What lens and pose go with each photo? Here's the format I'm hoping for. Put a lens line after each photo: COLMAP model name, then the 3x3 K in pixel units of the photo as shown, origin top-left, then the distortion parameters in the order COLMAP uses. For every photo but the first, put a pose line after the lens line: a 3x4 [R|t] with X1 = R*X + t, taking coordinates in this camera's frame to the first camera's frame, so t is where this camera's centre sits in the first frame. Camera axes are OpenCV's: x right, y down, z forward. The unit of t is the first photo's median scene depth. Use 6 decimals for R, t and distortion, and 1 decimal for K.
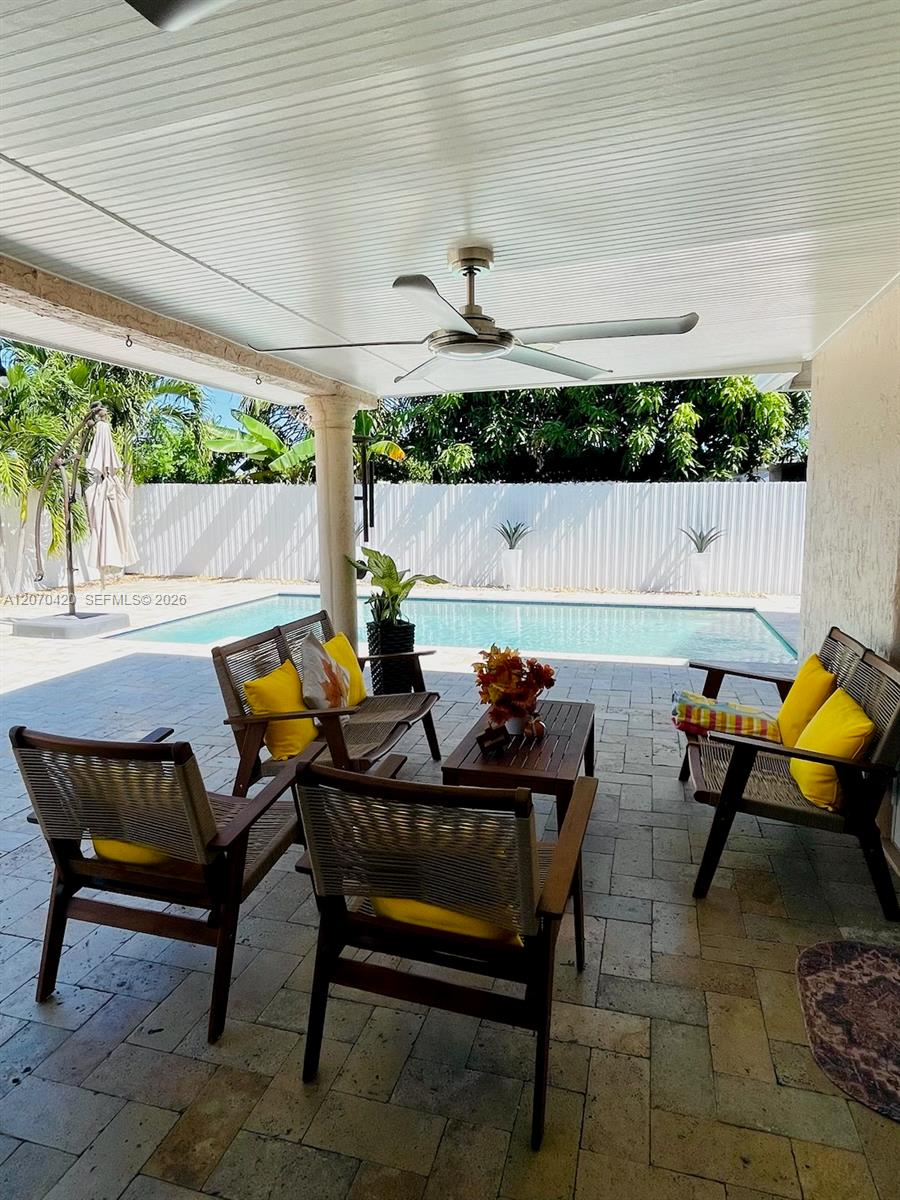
lens RADIAL K [[686.6, 0, 450.0], [0, 686.6, 600.0], [0, 0, 1]] dist [-0.006919, -0.000675]
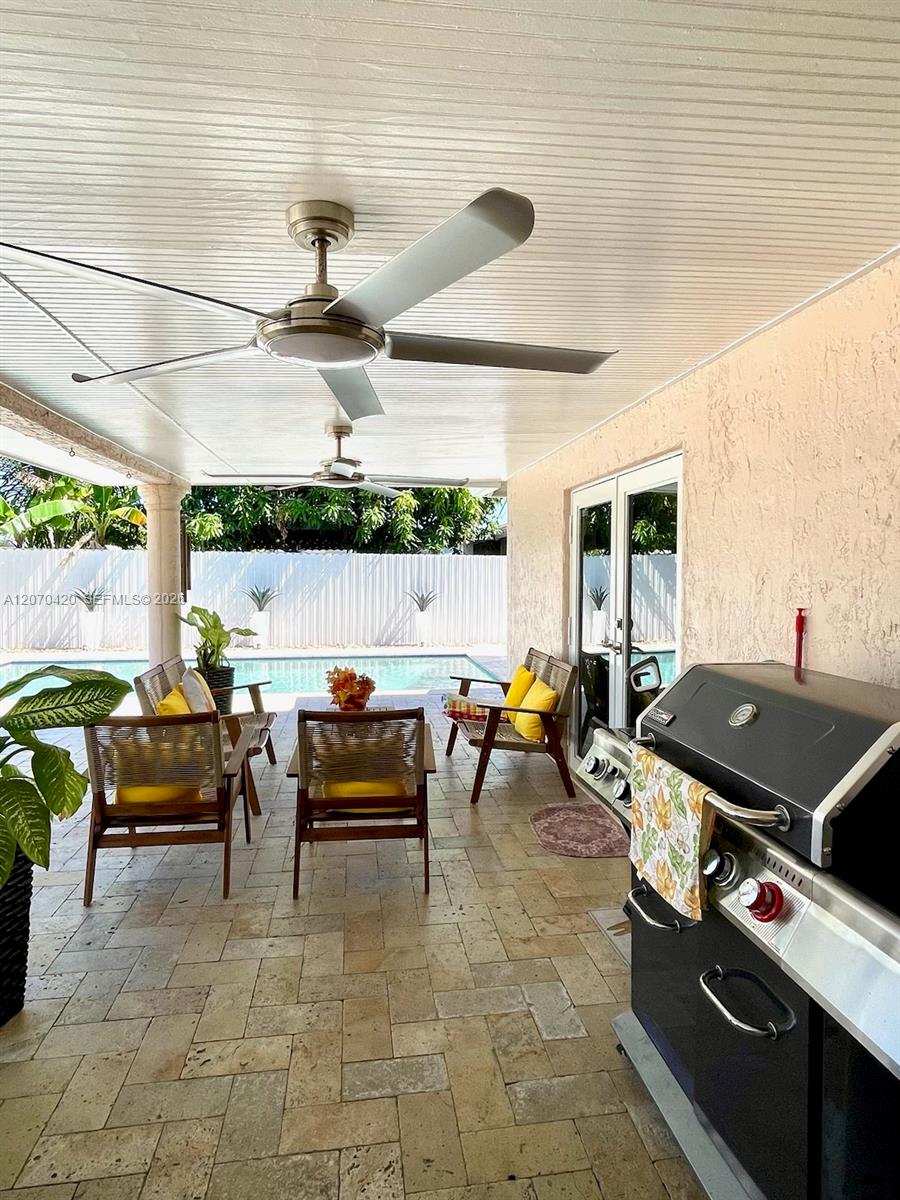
lens RADIAL K [[686.6, 0, 450.0], [0, 686.6, 600.0], [0, 0, 1]] dist [-0.006919, -0.000675]
pose [[0.912869, -0.008040, 0.408172, -0.105019], [0.046615, 0.995320, -0.084648, 0.019719], [-0.405582, 0.096300, 0.908972, -0.156864]]
